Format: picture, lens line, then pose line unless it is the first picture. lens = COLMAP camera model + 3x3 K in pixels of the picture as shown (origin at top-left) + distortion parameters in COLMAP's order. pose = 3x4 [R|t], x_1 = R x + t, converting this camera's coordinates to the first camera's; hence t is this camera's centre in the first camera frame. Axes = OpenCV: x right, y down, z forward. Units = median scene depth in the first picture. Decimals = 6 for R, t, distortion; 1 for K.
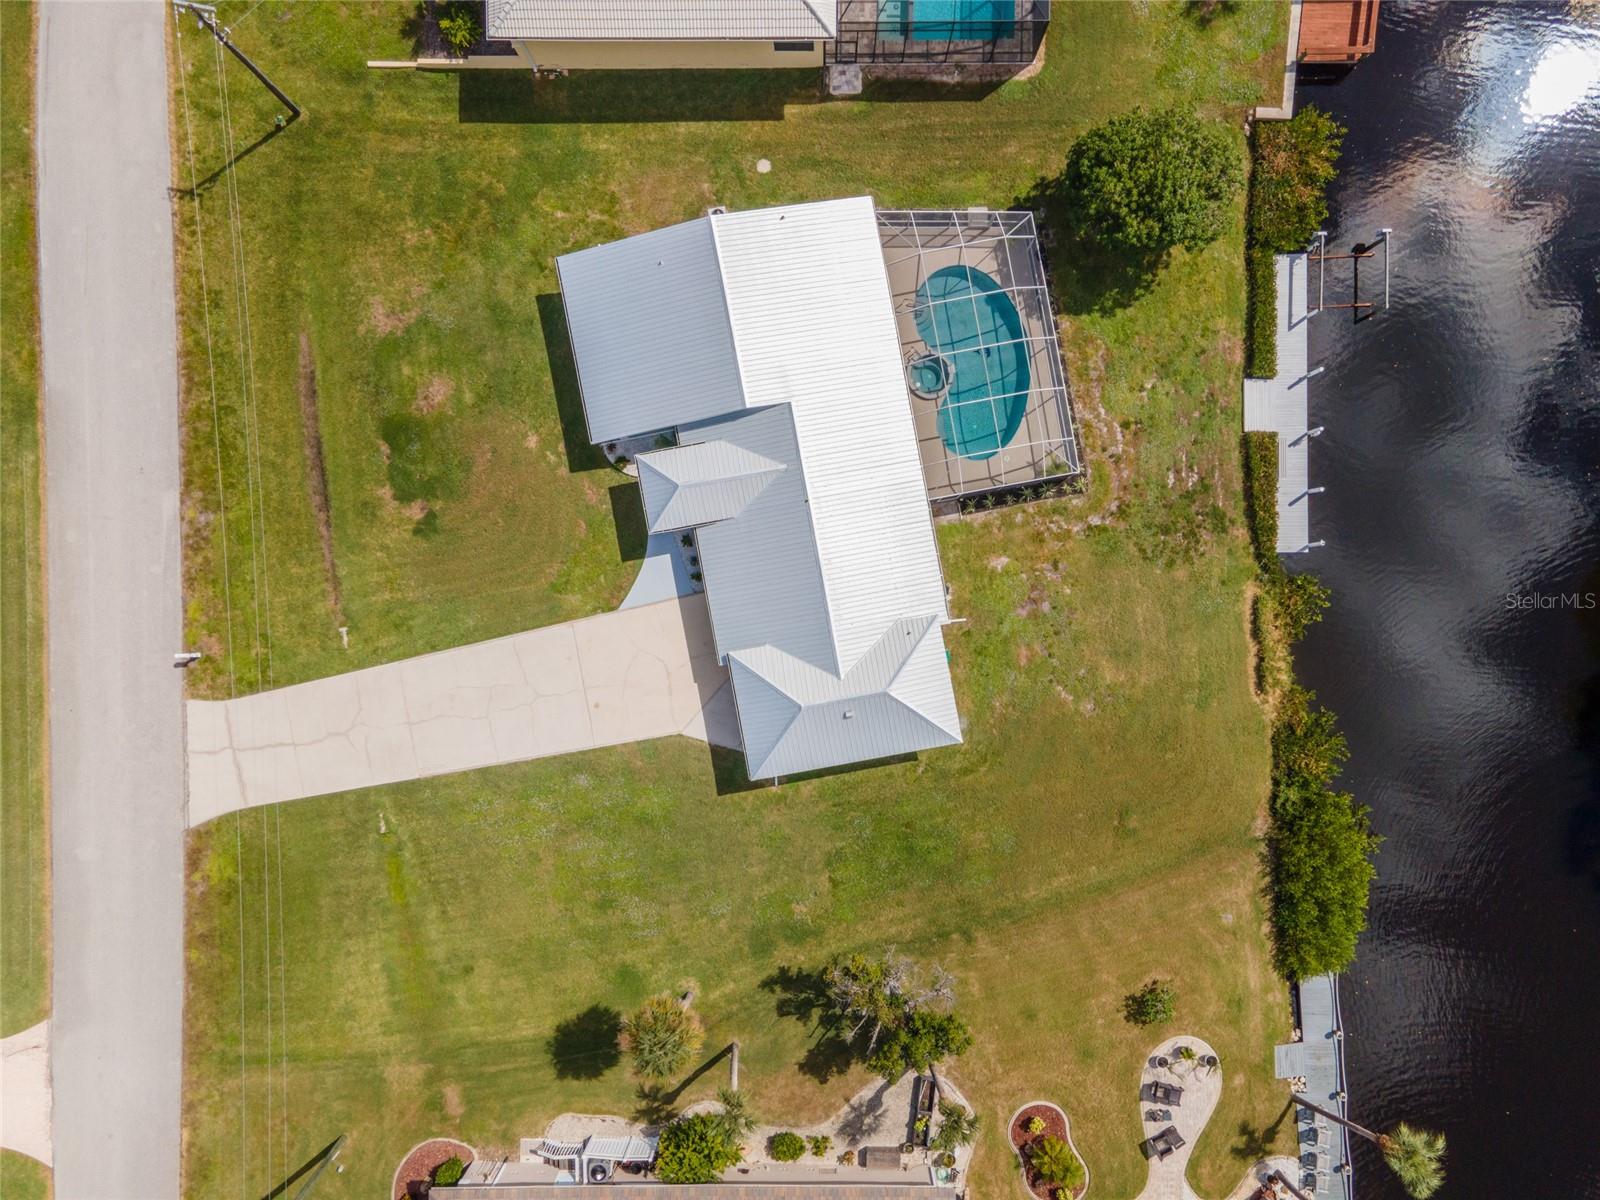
lens RADIAL K [[1173.8, 0, 800.0], [0, 1173.8, 600.0], [0, 0, 1]] dist [0.041765, 0.004167]
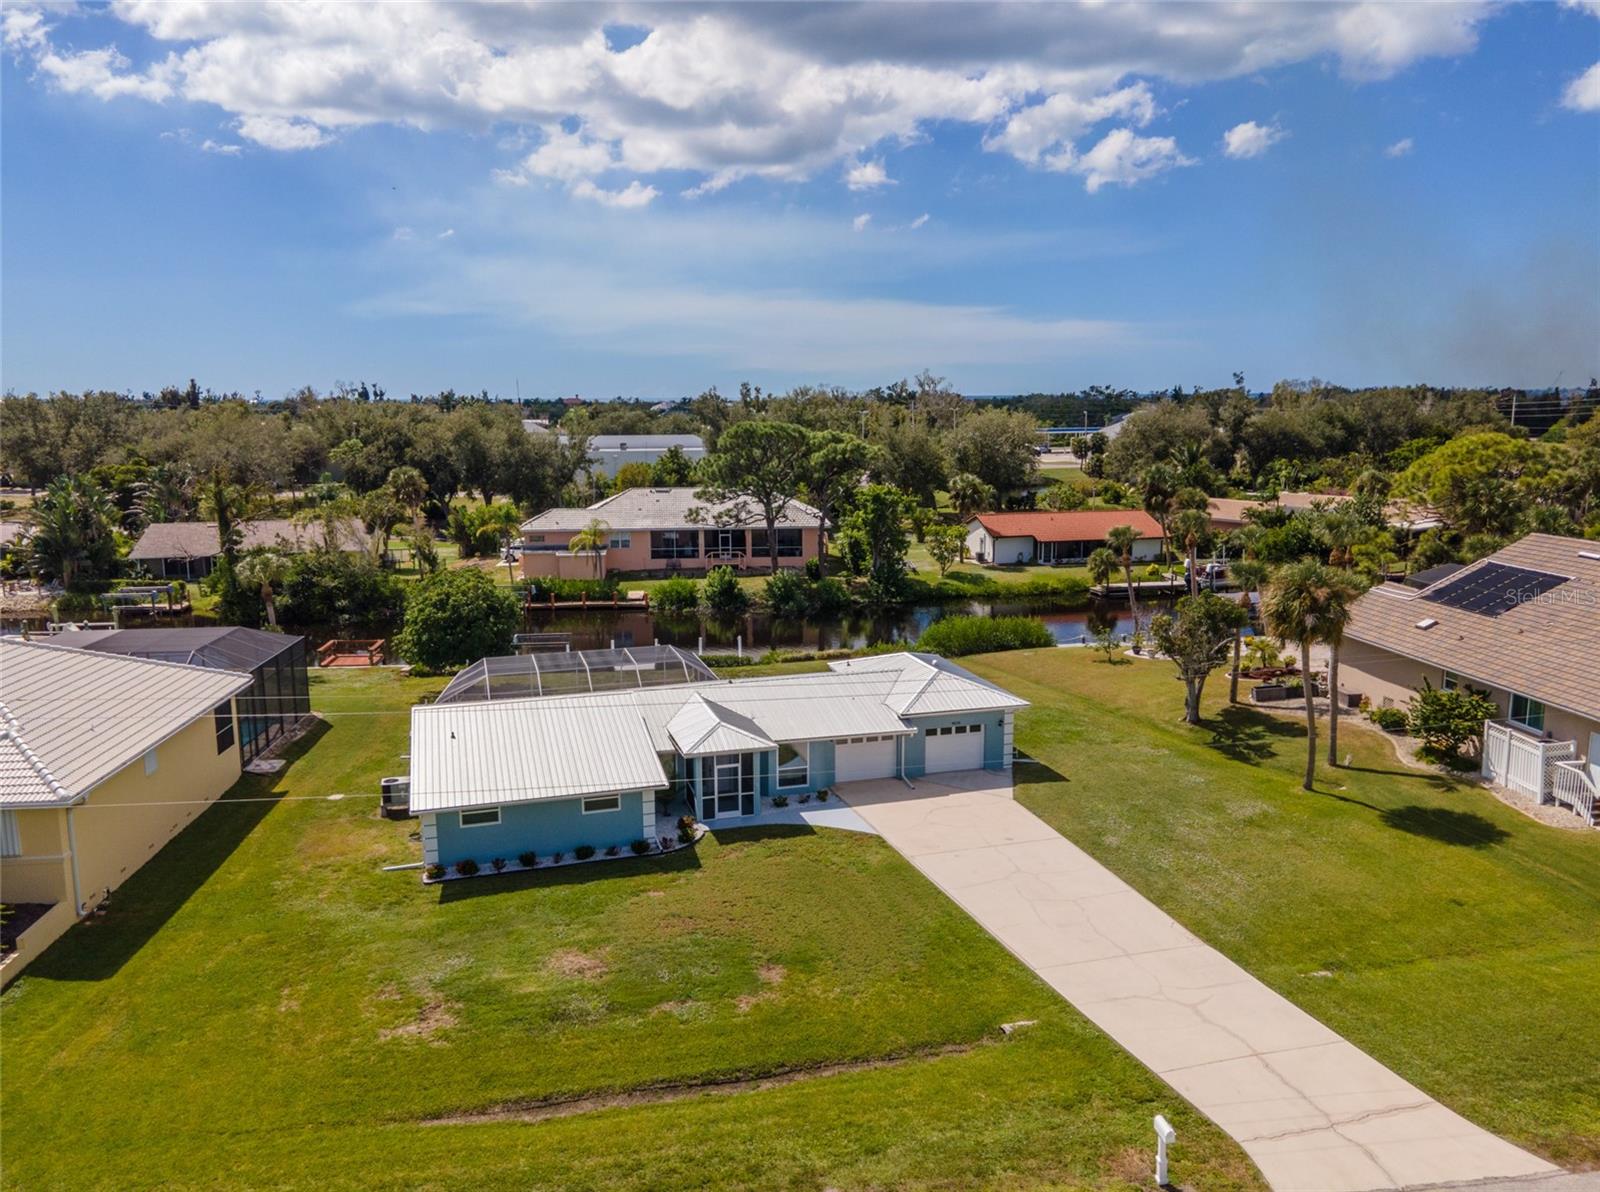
lens RADIAL K [[1173.8, 0, 800.0], [0, 1173.8, 596.0], [0, 0, 1]] dist [0.041765, 0.004167]
pose [[-0.109817, -0.141091, 0.983887, -0.884967], [0.993776, -0.034194, 0.106017, -0.119504], [0.018685, 0.989406, 0.143968, 0.737085]]
